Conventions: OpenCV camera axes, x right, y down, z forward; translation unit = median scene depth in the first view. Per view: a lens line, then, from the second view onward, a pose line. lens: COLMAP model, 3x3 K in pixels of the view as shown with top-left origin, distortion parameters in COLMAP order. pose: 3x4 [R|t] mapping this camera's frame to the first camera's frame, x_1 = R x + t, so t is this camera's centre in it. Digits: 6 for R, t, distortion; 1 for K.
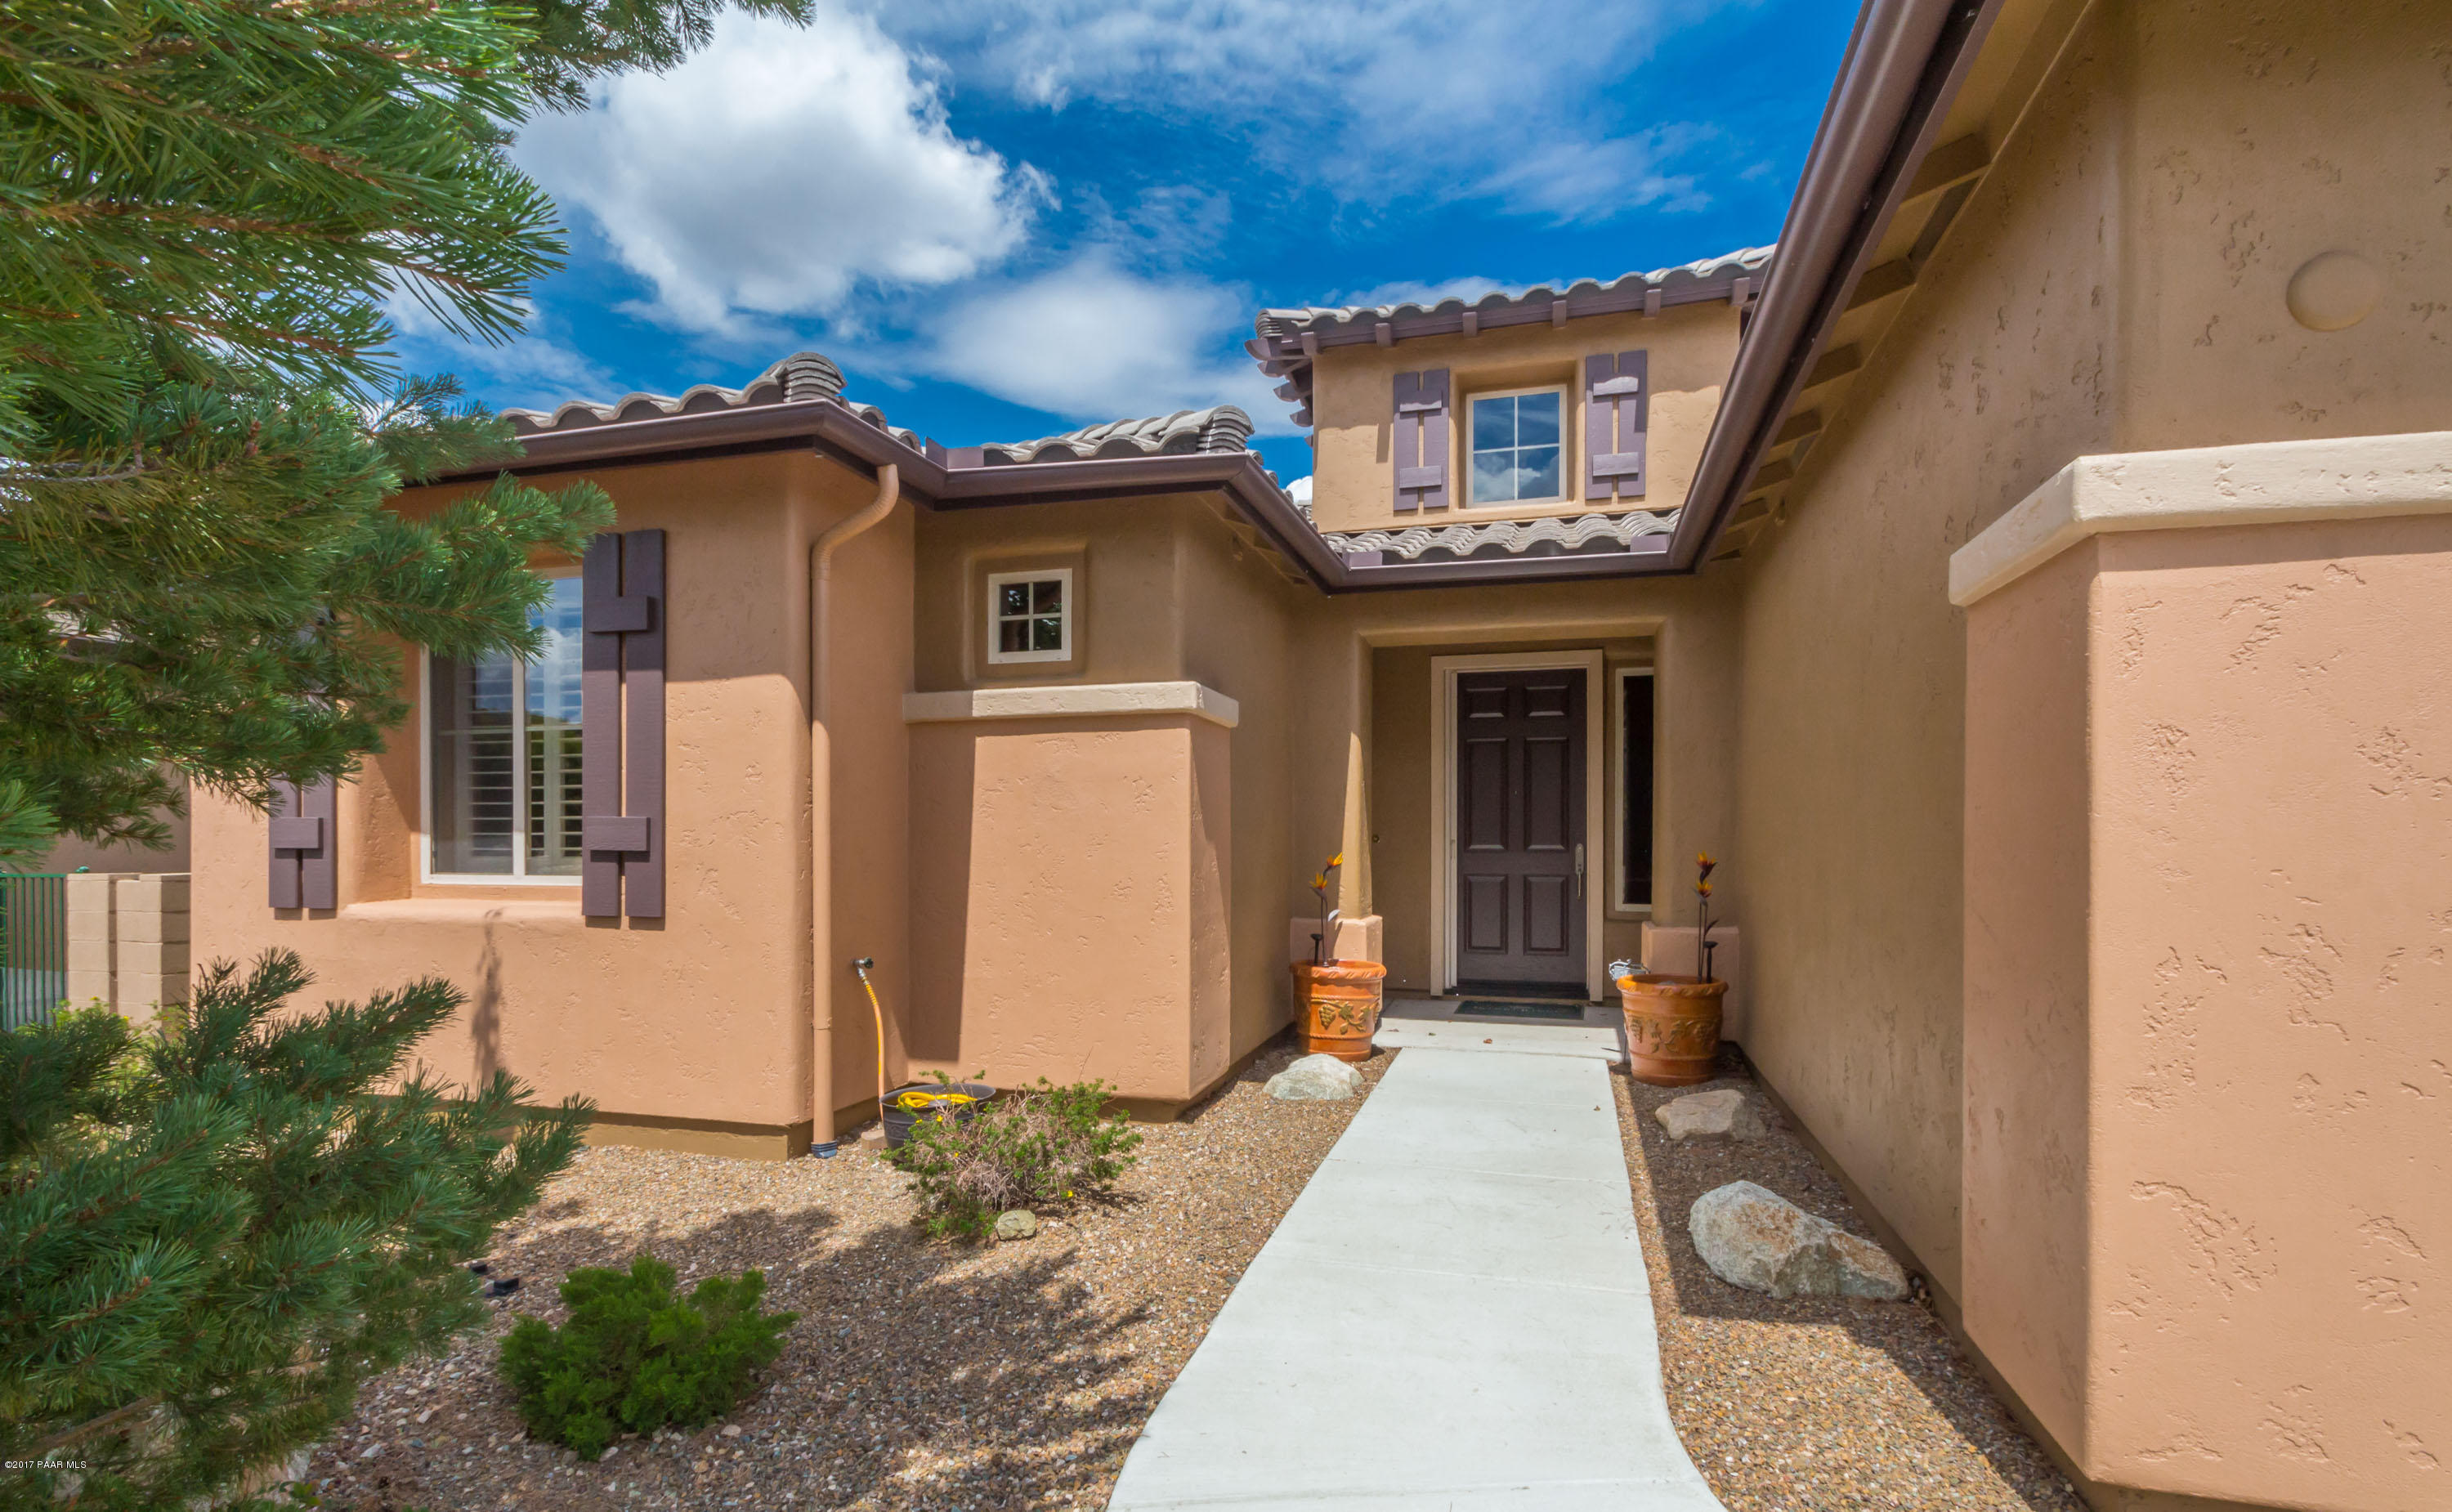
lens RADIAL K [[1145.4, 0, 1230.3], [0, 1145.4, 844.0], [0, 0, 1]] dist [-0.000031, -0.000328]
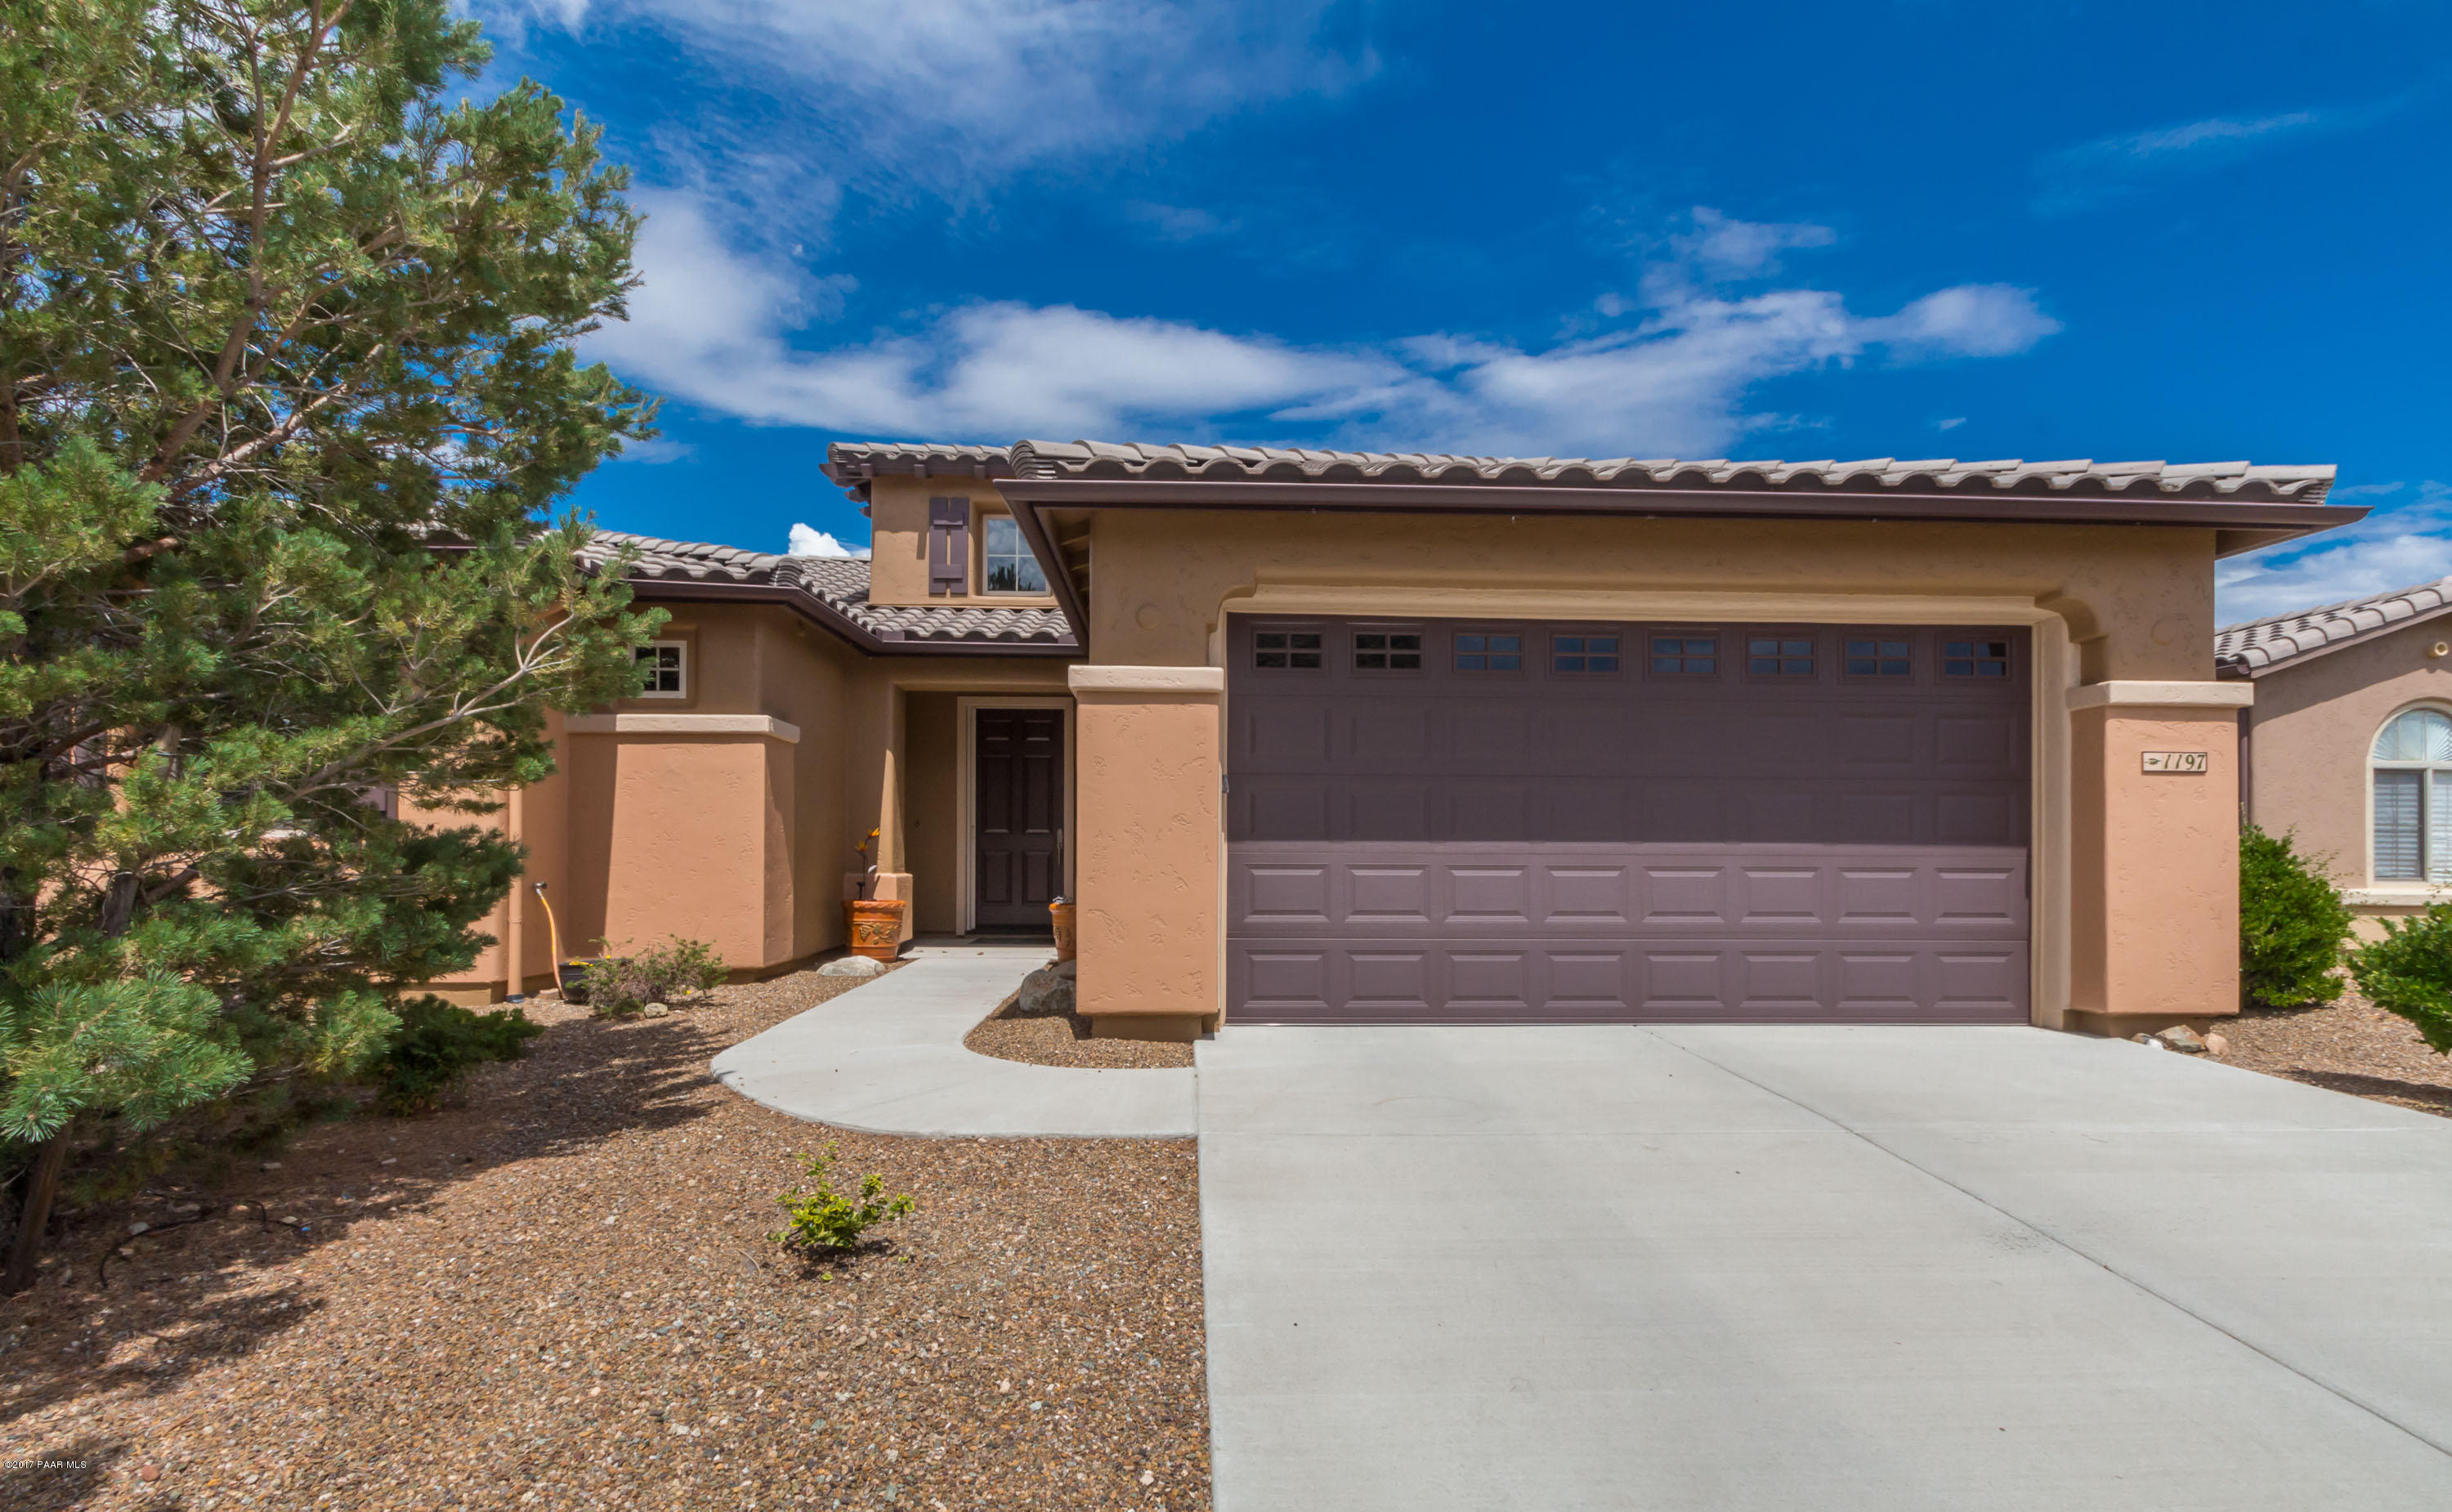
lens RADIAL K [[1145.4, 0, 1230.3], [0, 1145.4, 844.0], [0, 0, 1]] dist [-0.000031, -0.000328]
pose [[0.947322, 0.004912, 0.320245, 0.053758], [-0.000763, 0.999914, -0.013082, 0.048755], [-0.320282, 0.012148, 0.947244, -0.578788]]
